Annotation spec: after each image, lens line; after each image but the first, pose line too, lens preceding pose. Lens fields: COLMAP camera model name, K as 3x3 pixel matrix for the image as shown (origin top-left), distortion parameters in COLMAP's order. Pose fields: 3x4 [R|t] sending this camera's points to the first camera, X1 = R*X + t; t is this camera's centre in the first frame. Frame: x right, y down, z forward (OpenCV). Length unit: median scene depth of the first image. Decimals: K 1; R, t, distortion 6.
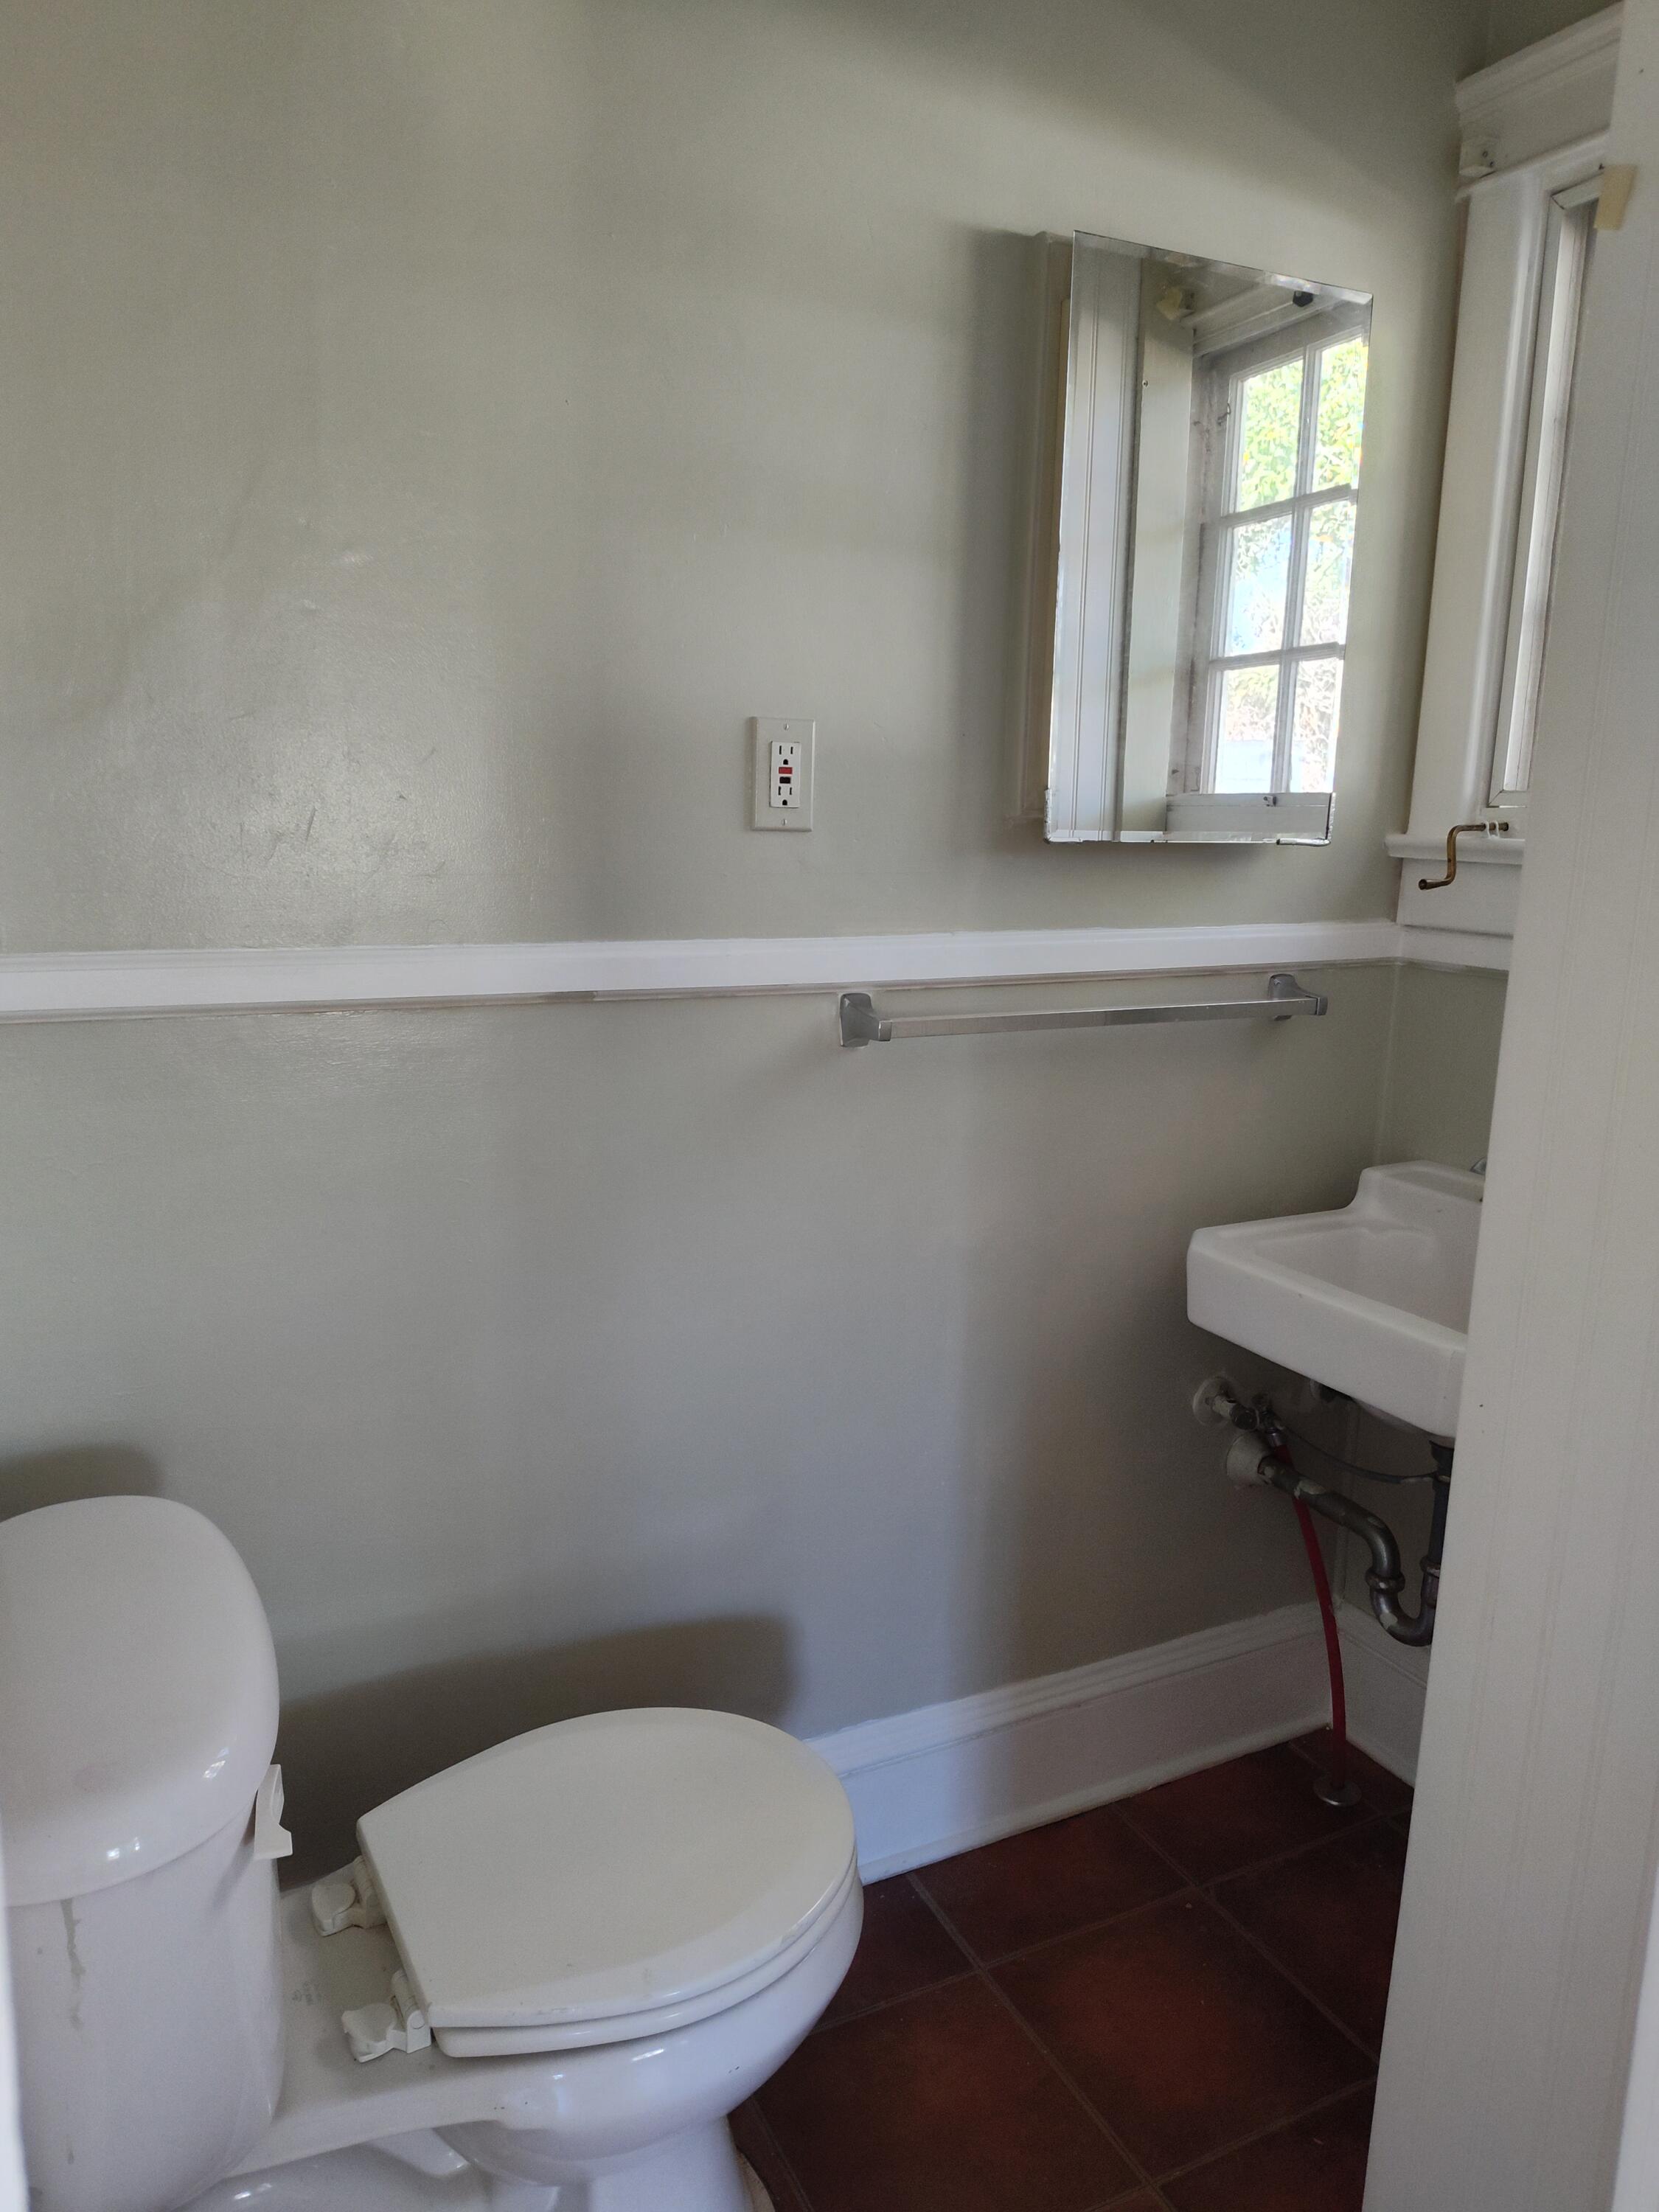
lens RADIAL K [[1488.2, 0, 821.1], [0, 1488.2, 1111.1], [0, 0, 1]] dist [0.055654, -0.065545]
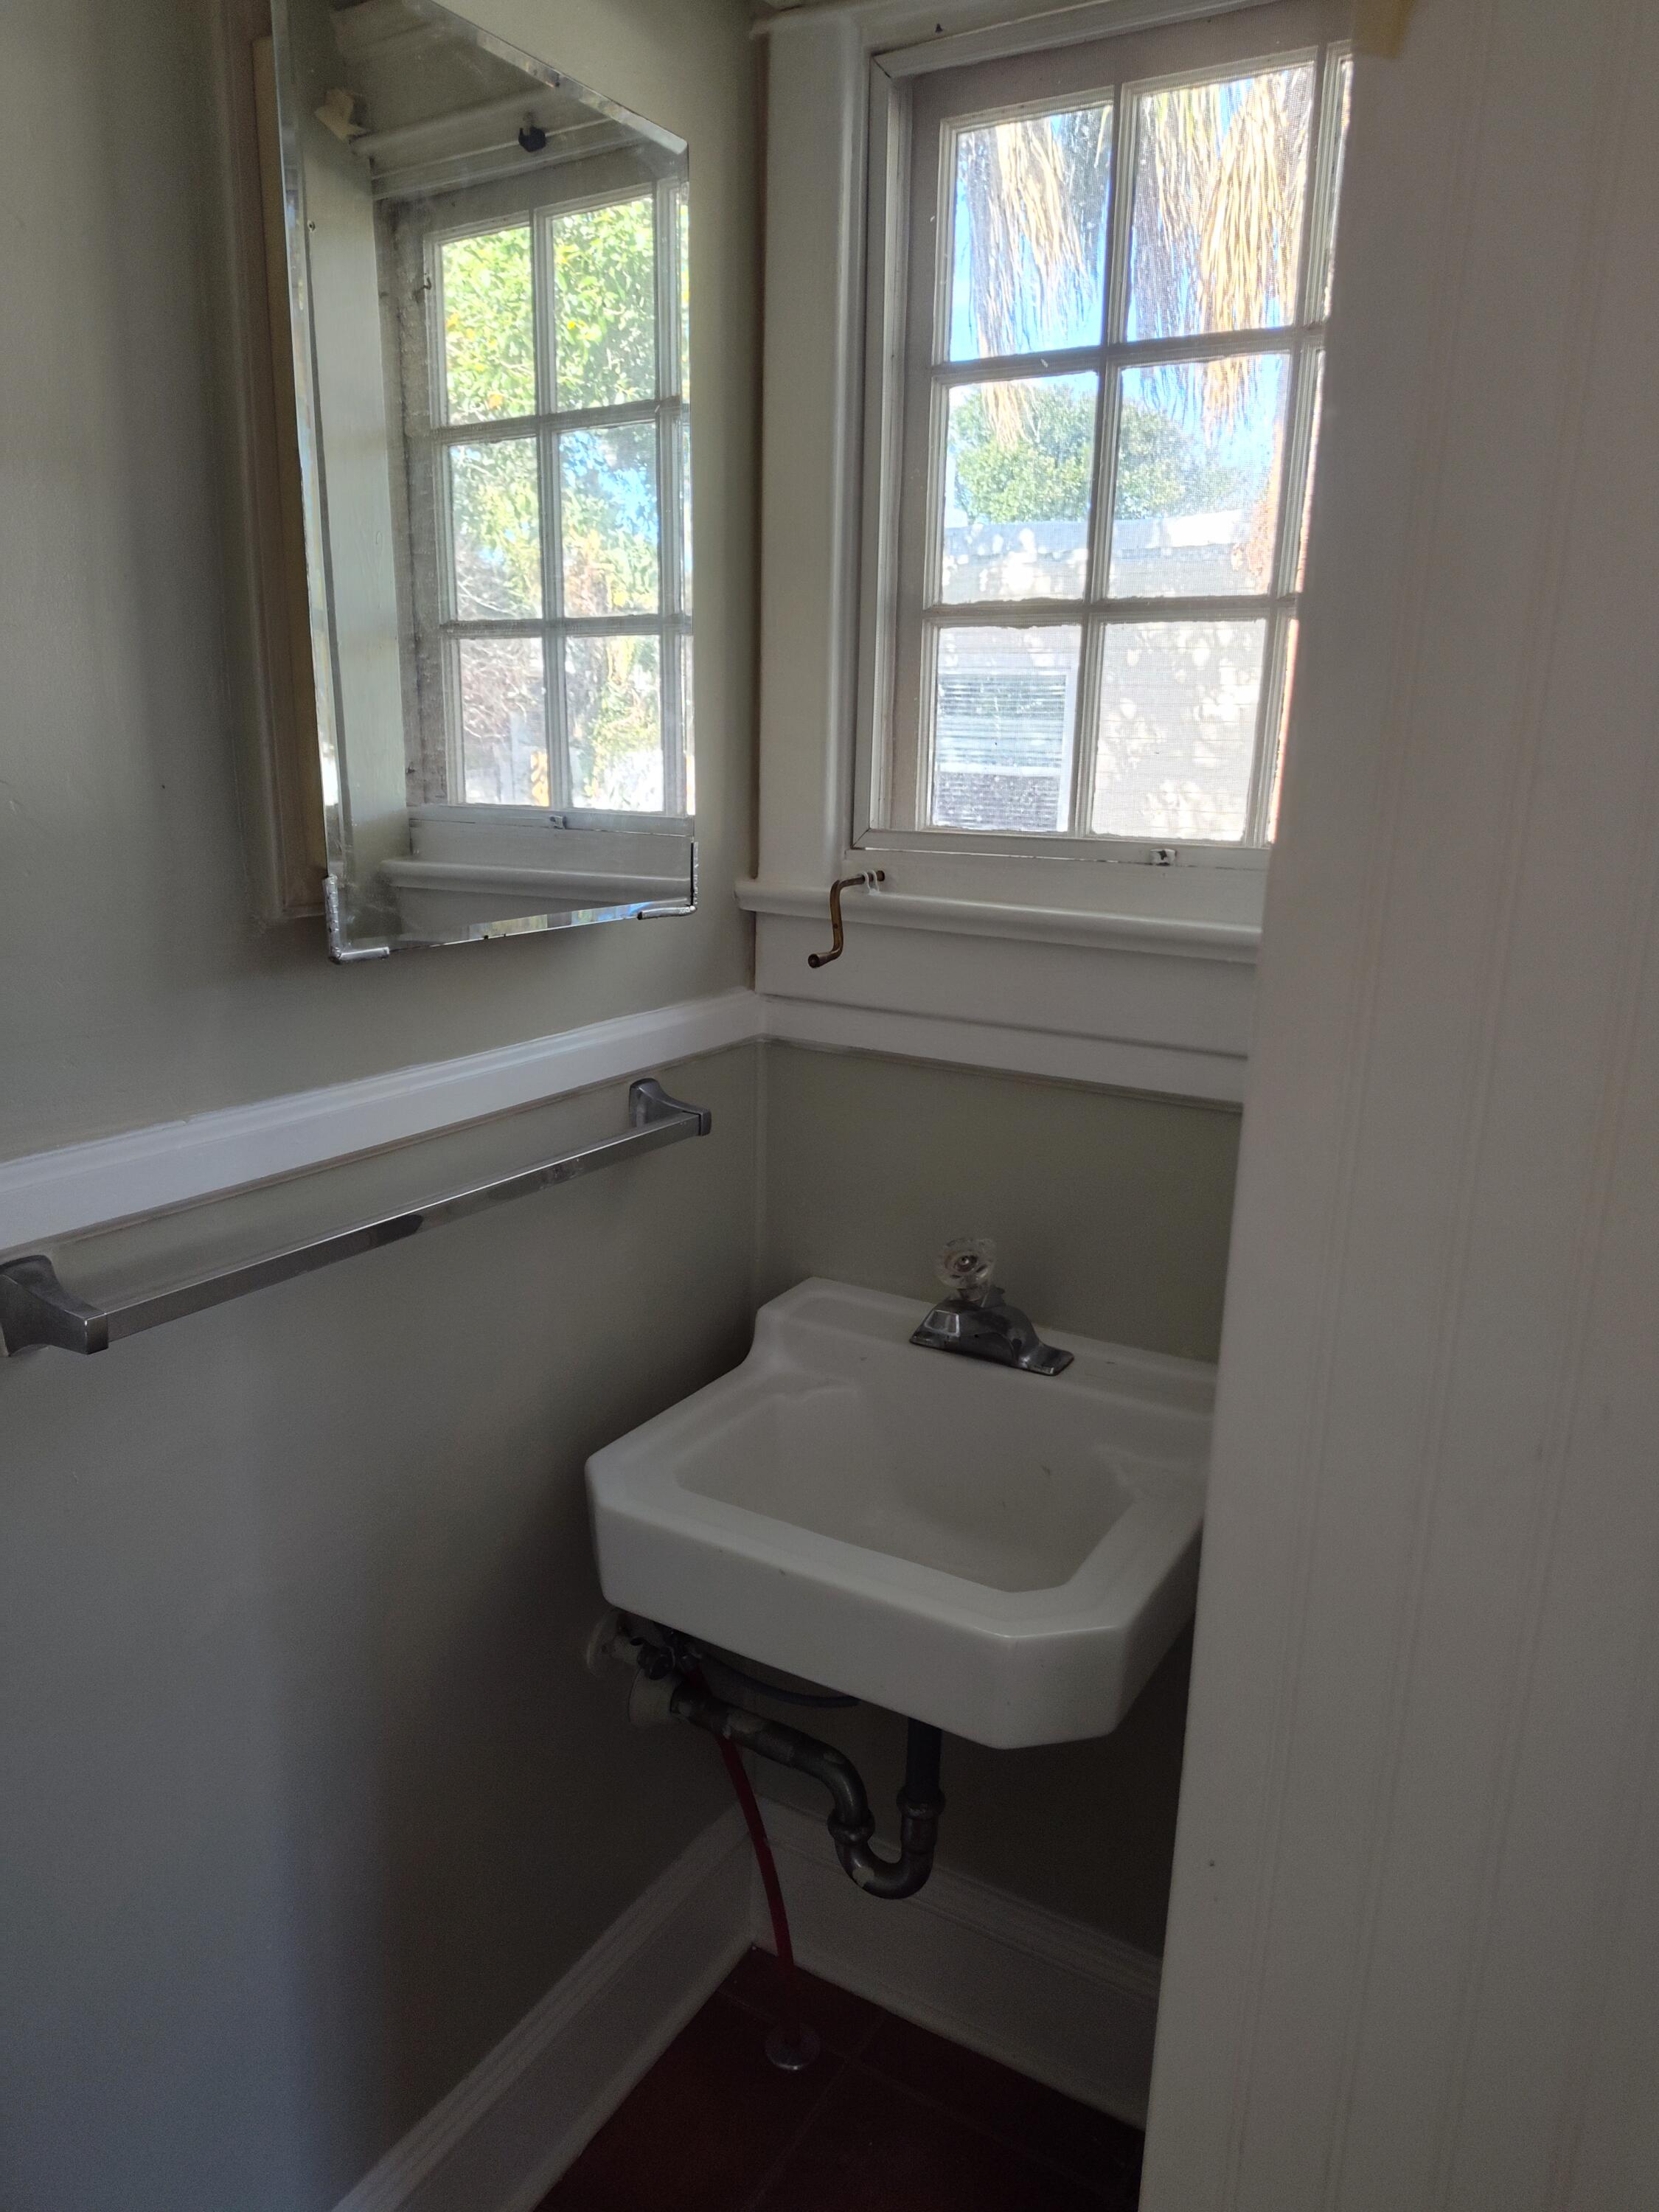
lens RADIAL K [[1488.2, 0, 821.1], [0, 1488.2, 1111.1], [0, 0, 1]] dist [0.055654, -0.065545]
pose [[0.841344, -0.130859, 0.524420, -0.008966], [0.100738, 0.991213, 0.085722, -0.129590], [-0.531030, -0.019292, 0.847133, 0.319405]]
